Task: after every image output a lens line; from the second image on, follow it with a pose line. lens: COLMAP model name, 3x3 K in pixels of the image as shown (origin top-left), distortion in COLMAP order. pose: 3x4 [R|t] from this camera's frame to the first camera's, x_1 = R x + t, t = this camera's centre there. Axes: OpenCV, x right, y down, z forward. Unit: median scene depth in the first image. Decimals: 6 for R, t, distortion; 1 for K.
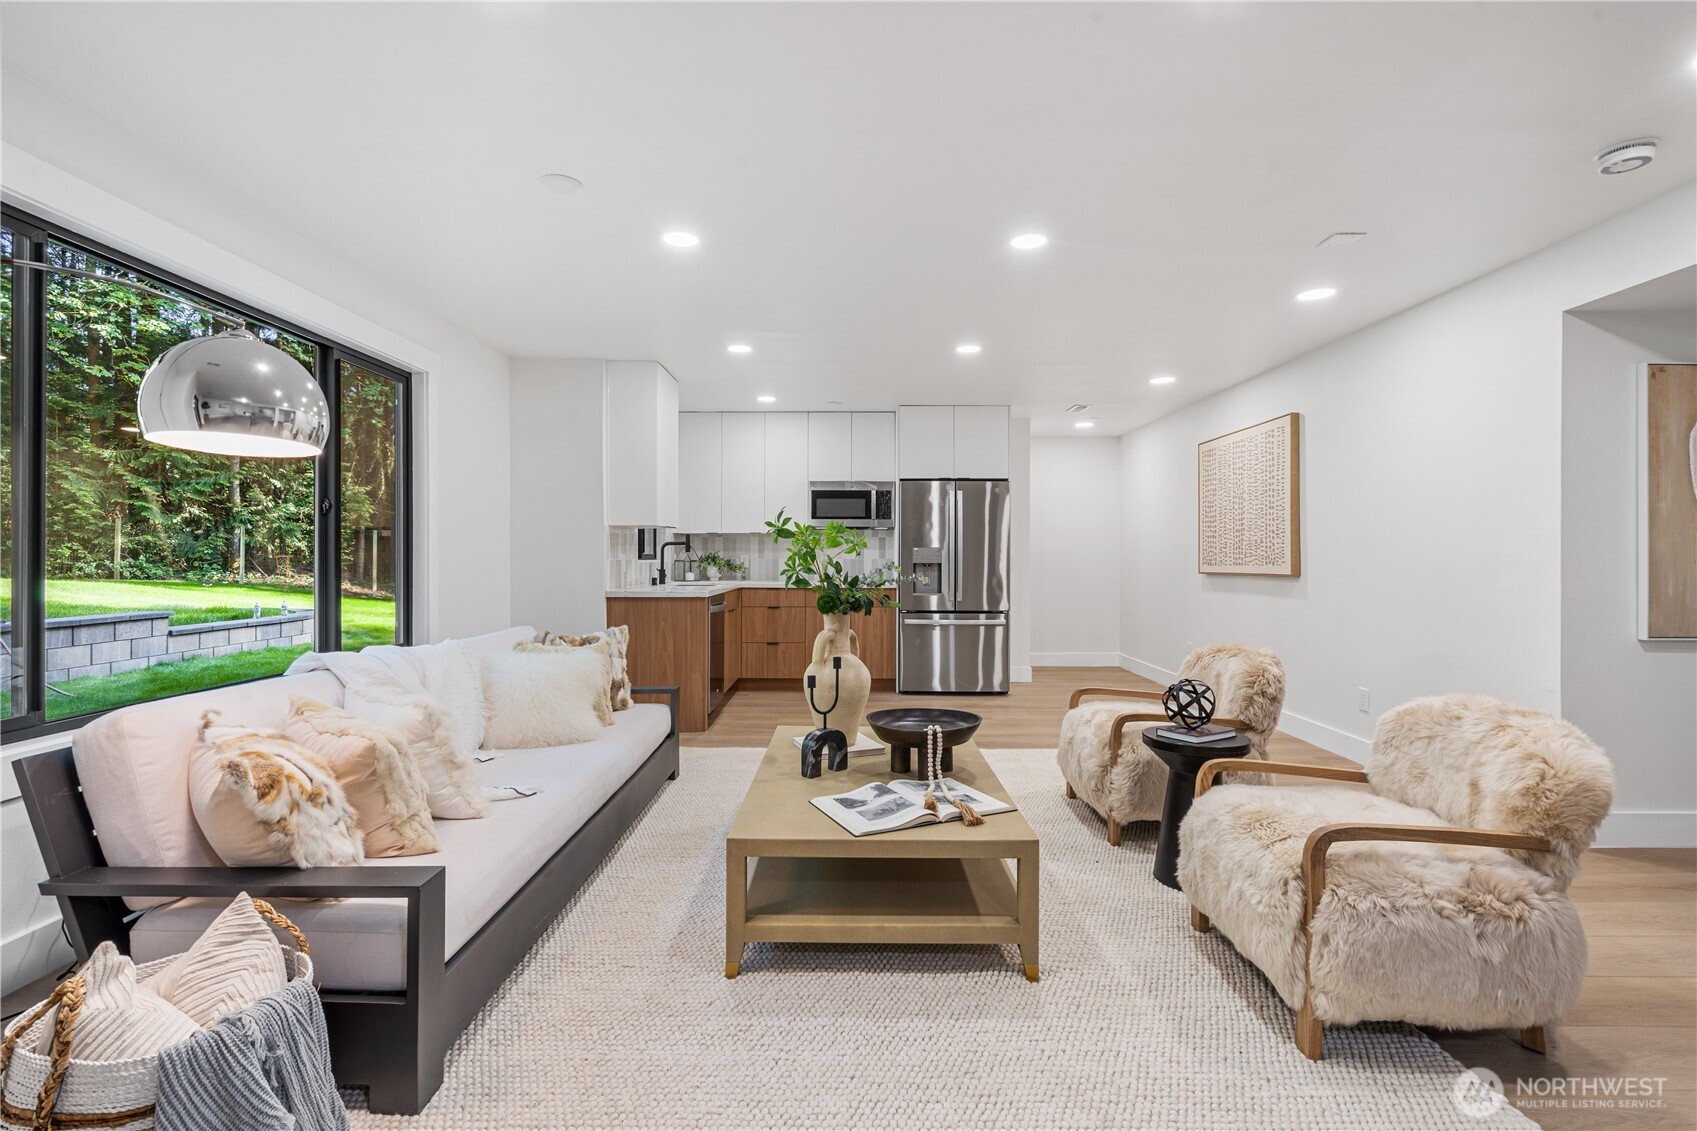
lens RADIAL K [[769.7, 0, 848.5], [0, 769.7, 565.5], [0, 0, 1]] dist [-0.001665, -0.000001]
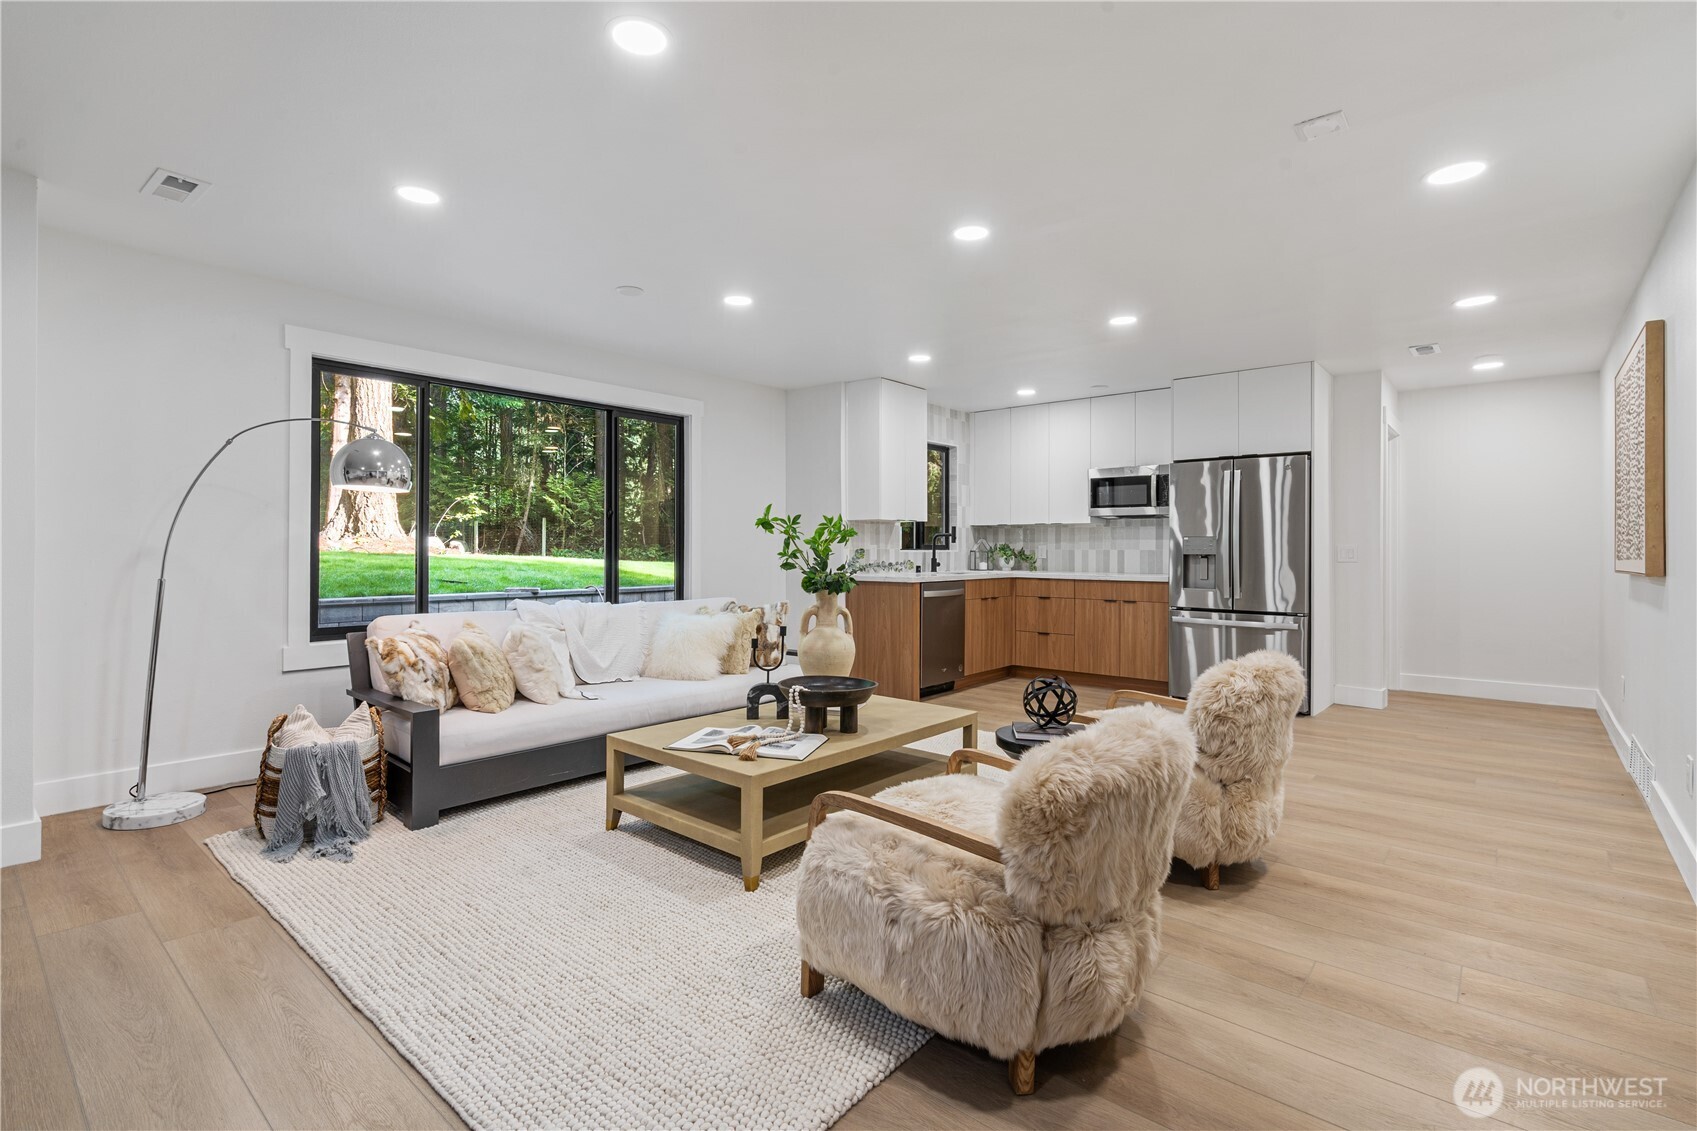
lens RADIAL K [[790.6, 0, 842.7], [0, 790.6, 560.1], [0, 0, 1]] dist [-0.009362, -0.000375]
pose [[0.760982, 0.010381, -0.648690, 0.373958], [-0.009757, 0.999942, 0.004557, 0.003458], [0.648700, 0.002862, 0.761039, 0.047079]]
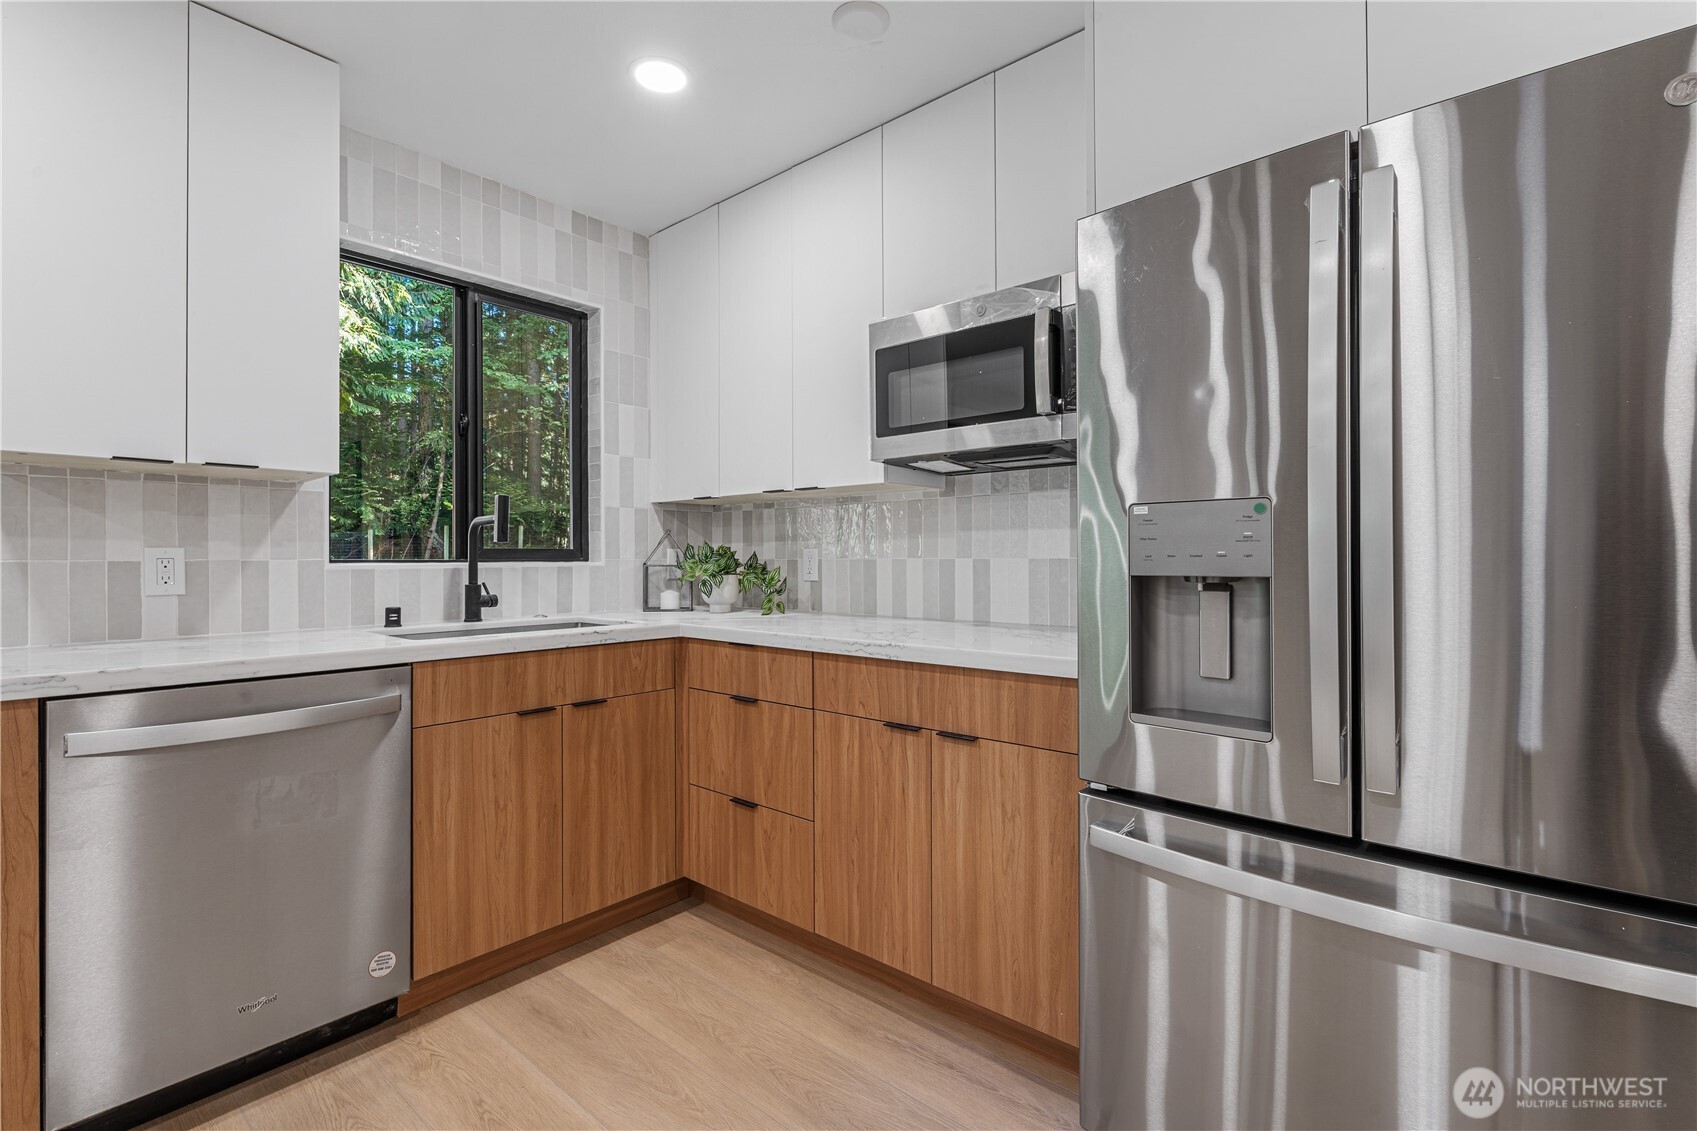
lens RADIAL K [[769.7, 0, 848.5], [0, 769.7, 565.5], [0, 0, 1]] dist [-0.001665, -0.000001]
pose [[0.761719, 0.002504, -0.647902, 0.162827], [-0.003439, 0.999994, -0.000178, -0.005510], [0.647898, 0.002364, 0.761723, 0.775732]]
